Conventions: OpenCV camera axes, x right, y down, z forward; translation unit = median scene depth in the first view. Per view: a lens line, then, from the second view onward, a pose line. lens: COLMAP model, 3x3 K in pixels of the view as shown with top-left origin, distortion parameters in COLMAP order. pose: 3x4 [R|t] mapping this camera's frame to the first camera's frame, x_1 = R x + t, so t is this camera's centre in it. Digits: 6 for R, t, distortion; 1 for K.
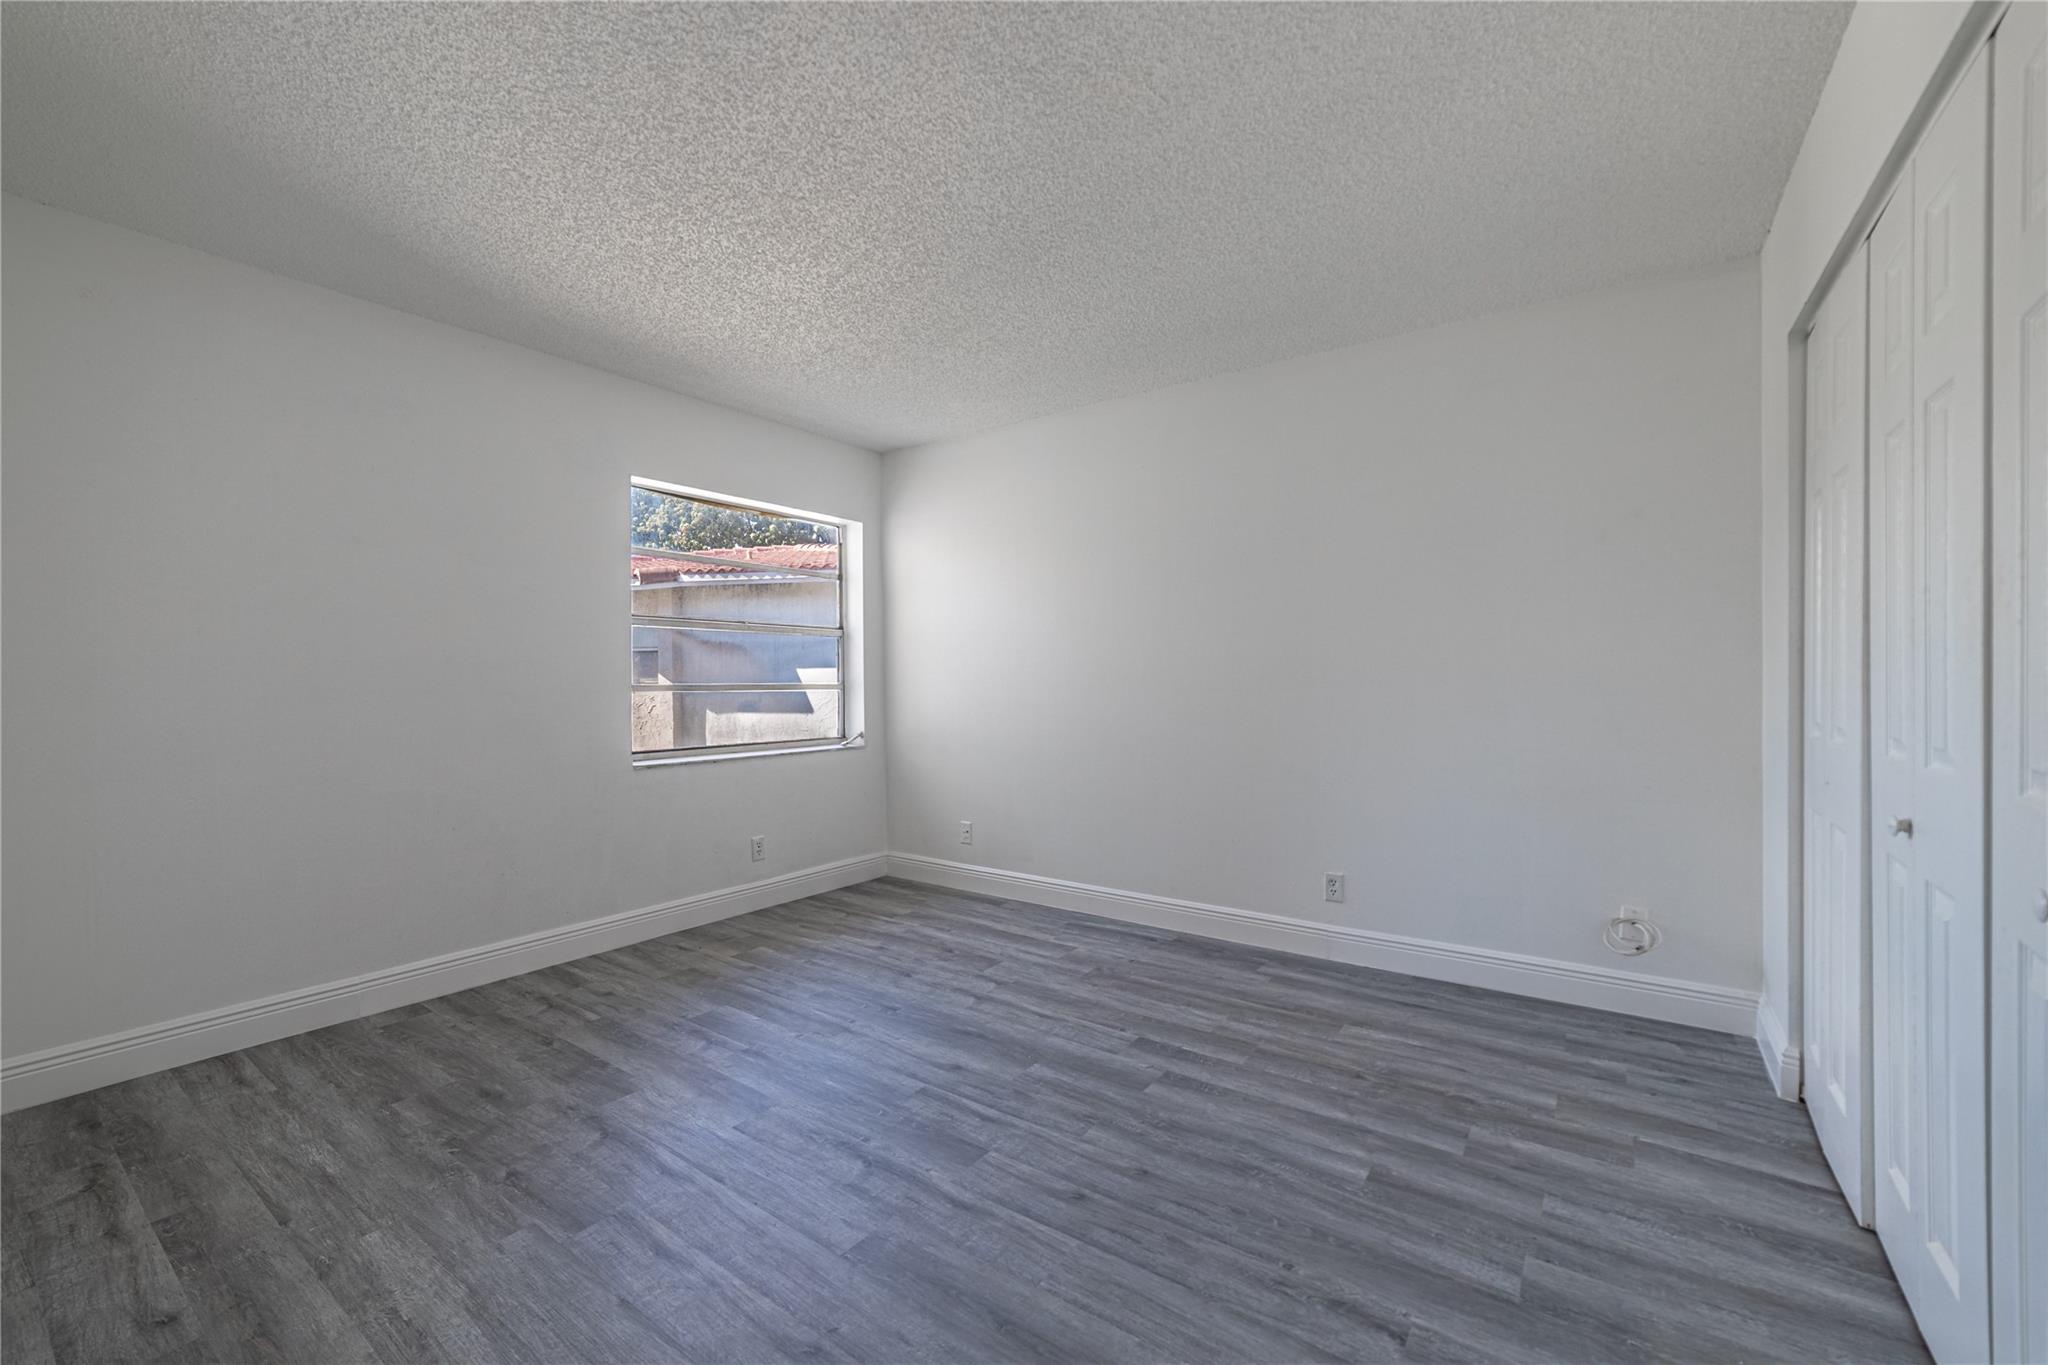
lens RADIAL K [[811.6, 0, 1039.9], [0, 811.6, 679.7], [0, 0, 1]] dist [-0.026504, 0.010466]
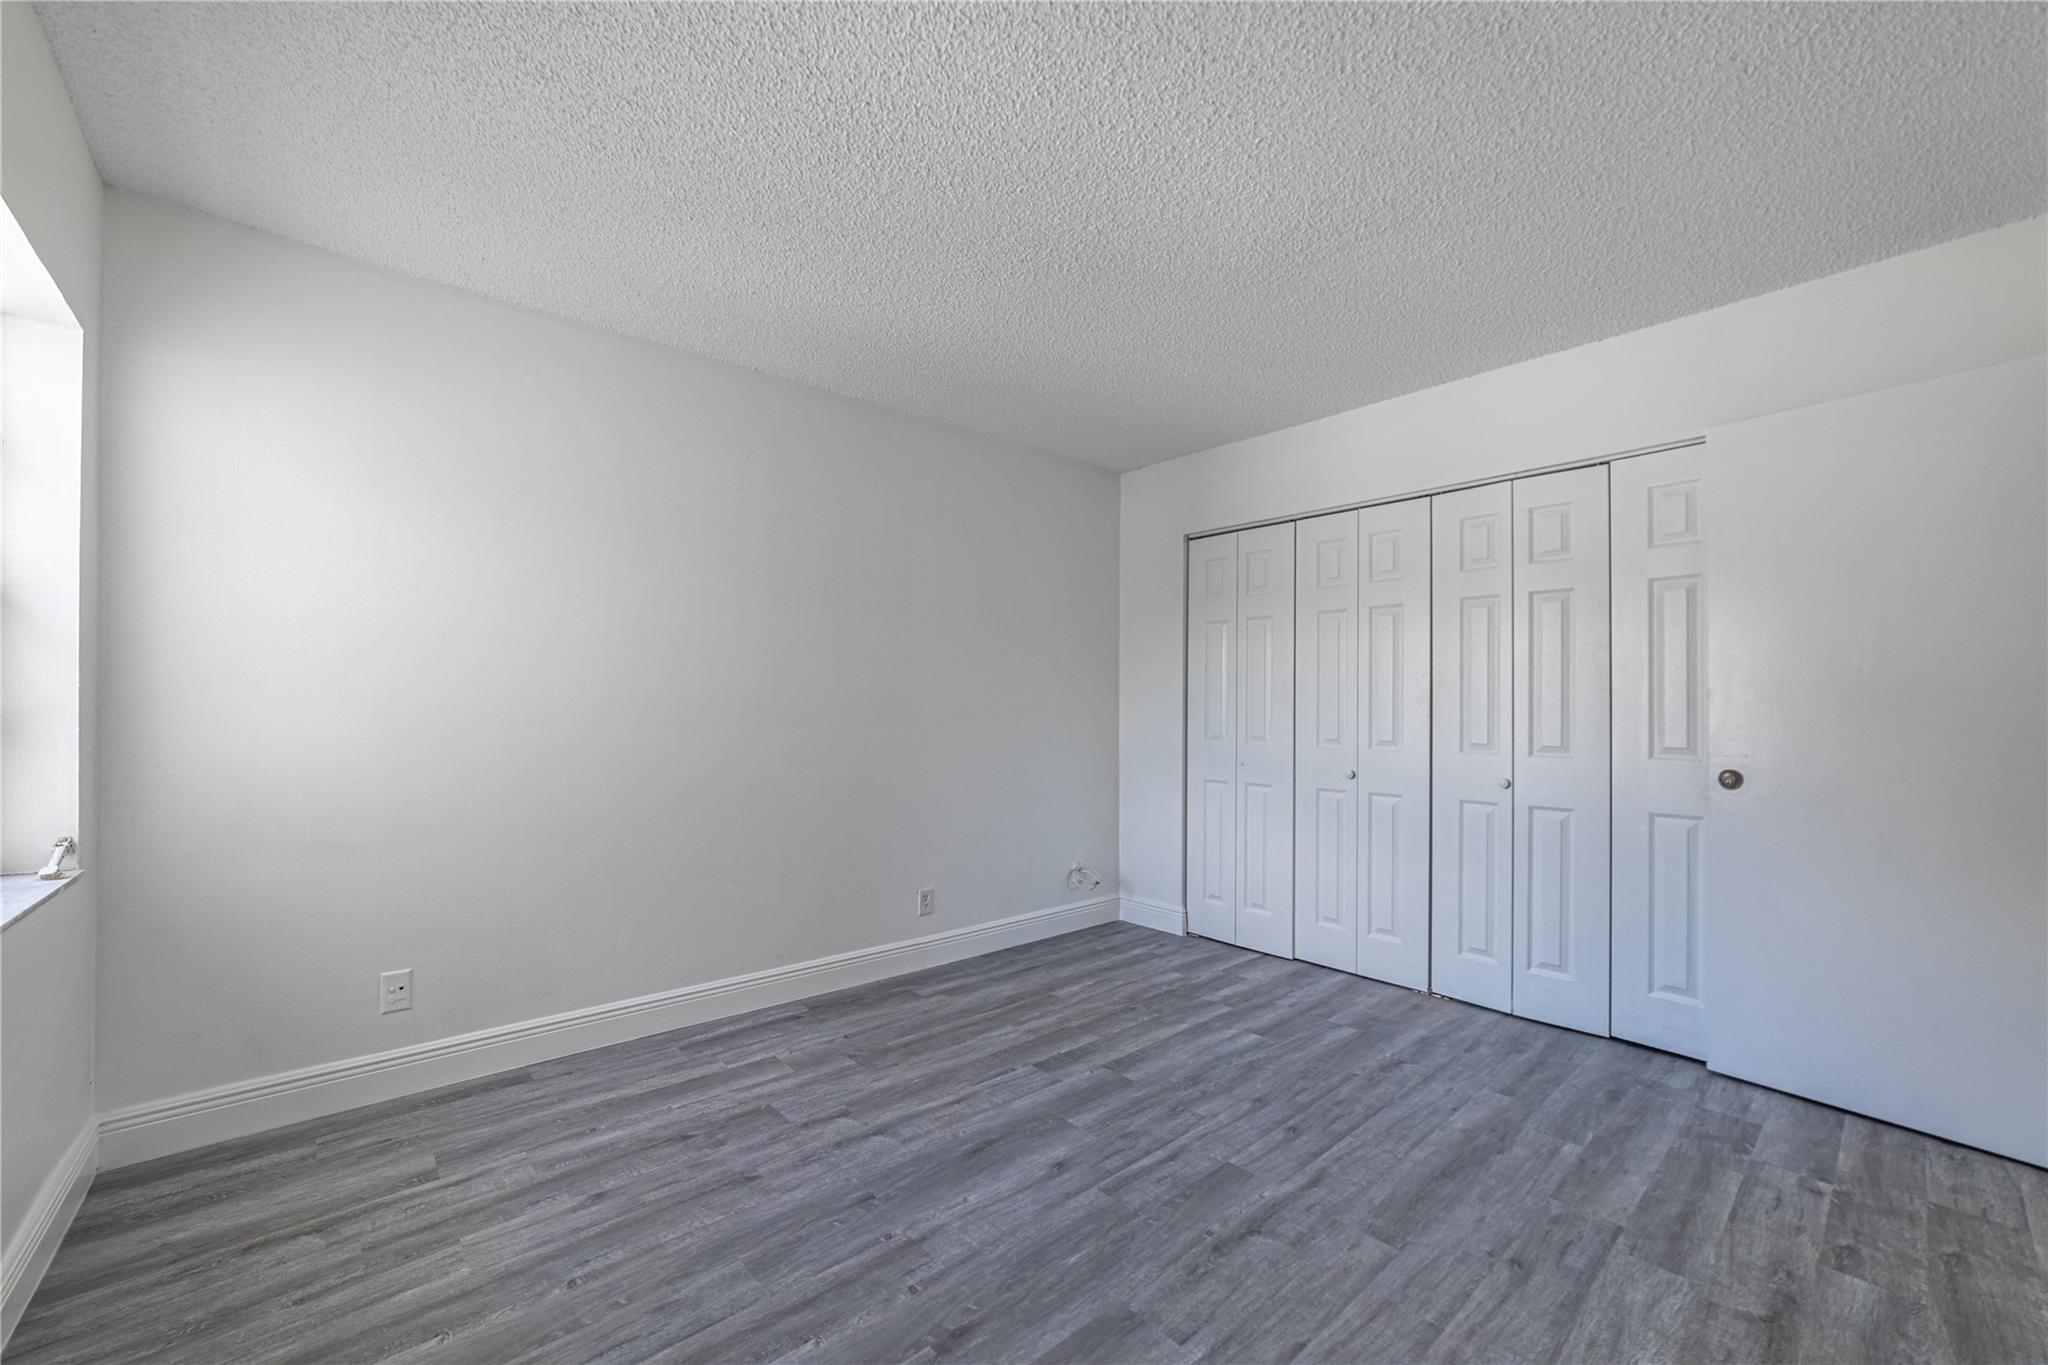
lens RADIAL K [[811.6, 0, 1039.9], [0, 811.6, 679.7], [0, 0, 1]] dist [-0.026504, 0.010466]
pose [[0.226631, 0.042984, 0.973032, -0.831679], [-0.003633, 0.999056, -0.043287, -0.000759], [-0.973974, 0.006275, 0.226573, 0.706532]]
